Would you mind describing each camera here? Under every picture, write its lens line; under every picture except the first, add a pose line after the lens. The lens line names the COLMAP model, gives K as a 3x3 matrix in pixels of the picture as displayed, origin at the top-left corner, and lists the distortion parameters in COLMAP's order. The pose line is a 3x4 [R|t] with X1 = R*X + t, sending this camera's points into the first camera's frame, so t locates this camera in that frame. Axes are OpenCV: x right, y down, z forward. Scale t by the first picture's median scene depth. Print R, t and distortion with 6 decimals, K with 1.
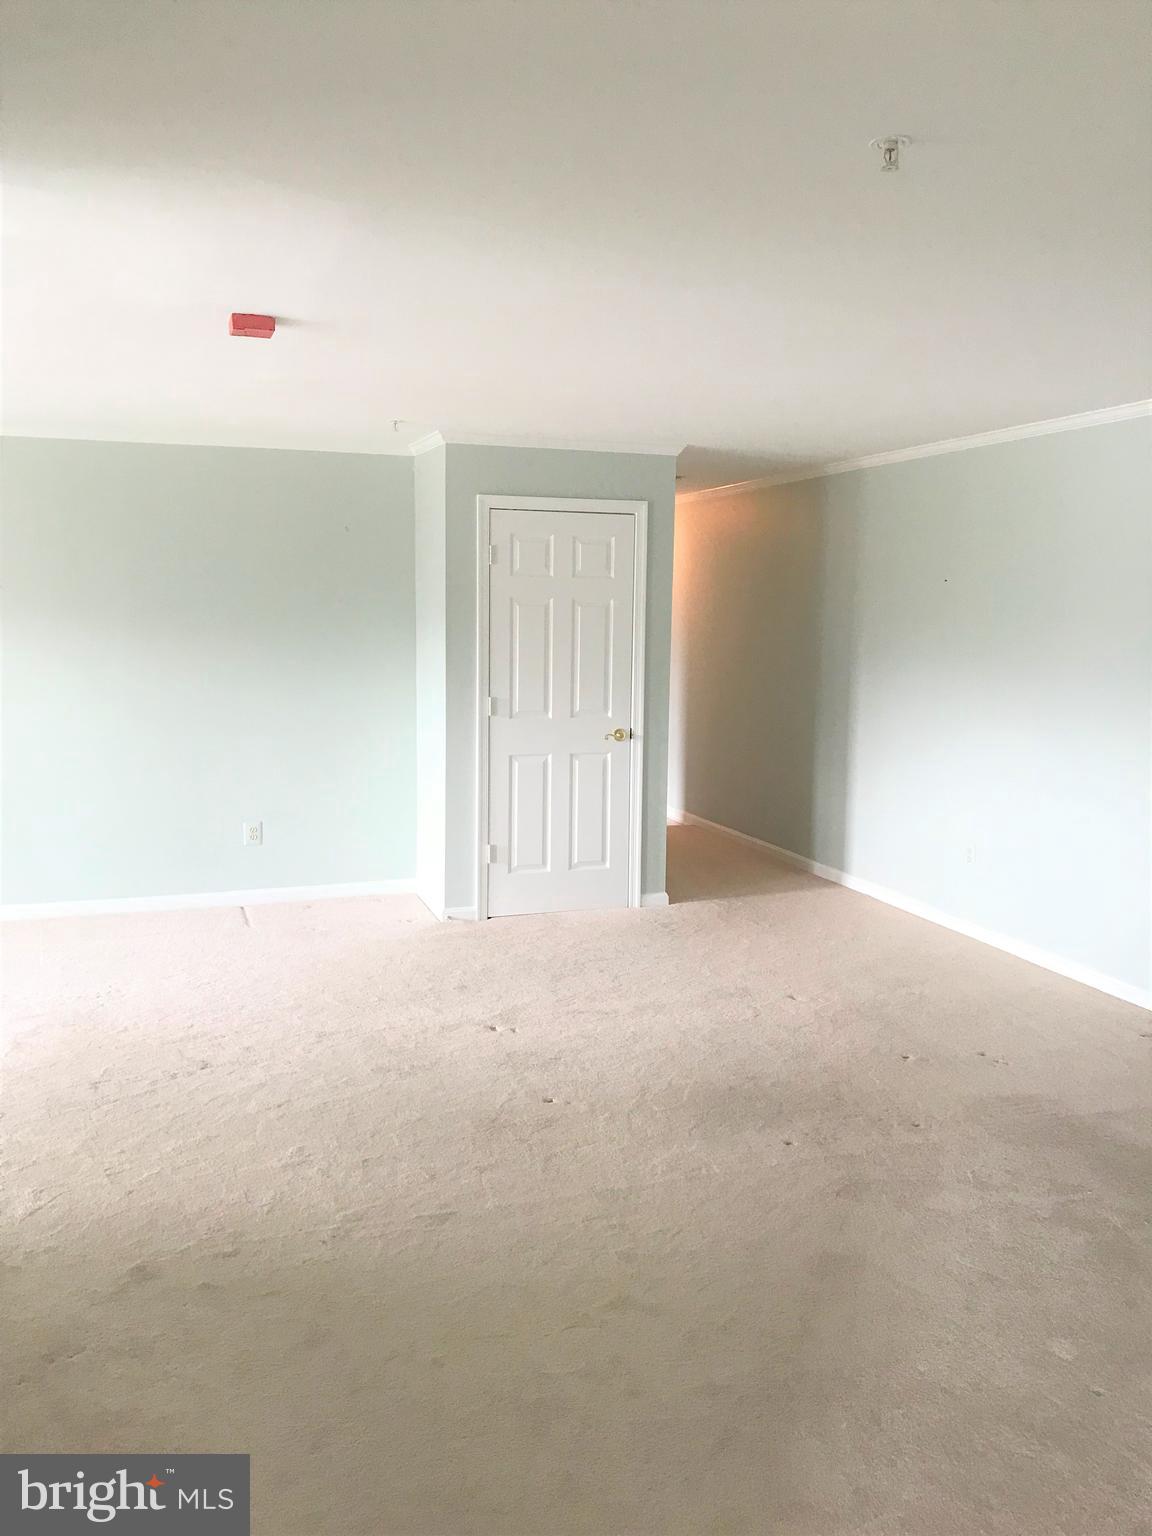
lens RADIAL K [[1255.2, 0, 576.0], [0, 1255.2, 768.0], [0, 0, 1]] dist [0.022678, -0.001596]
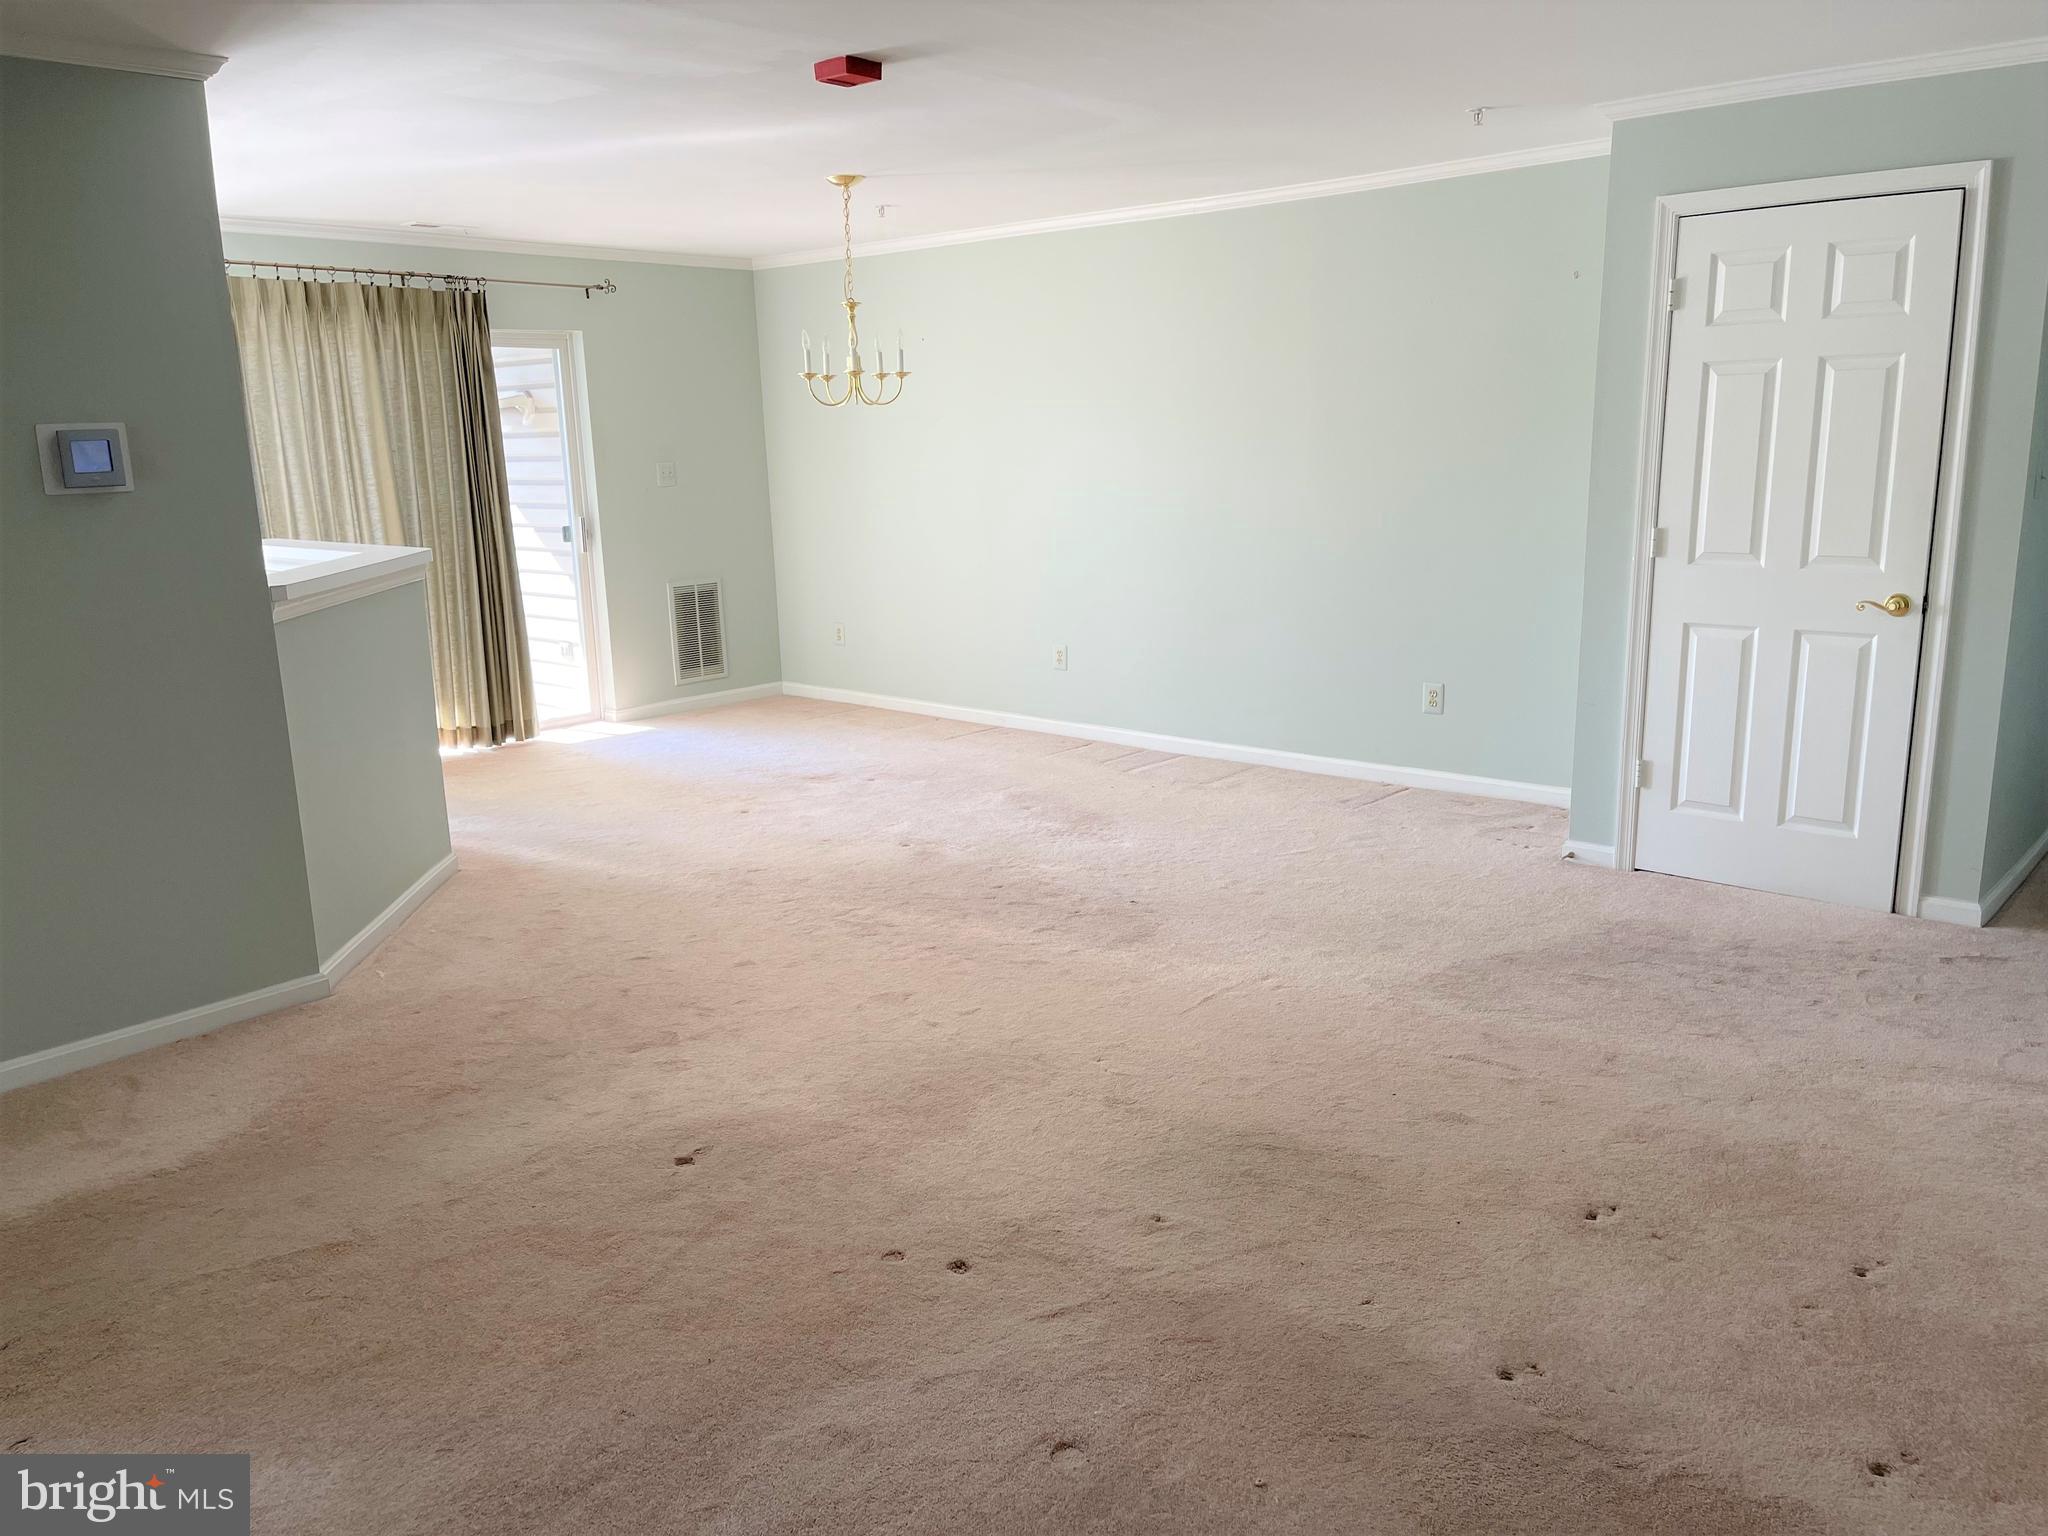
lens RADIAL K [[1548.4, 0, 1028.1], [0, 1548.4, 775.0], [0, 0, 1]] dist [0.070723, -0.001591]
pose [[0.491158, 0.171324, -0.854056, 0.464014], [-0.082844, 0.985210, 0.149991, -0.025191], [0.867122, -0.002916, 0.498087, 0.323618]]
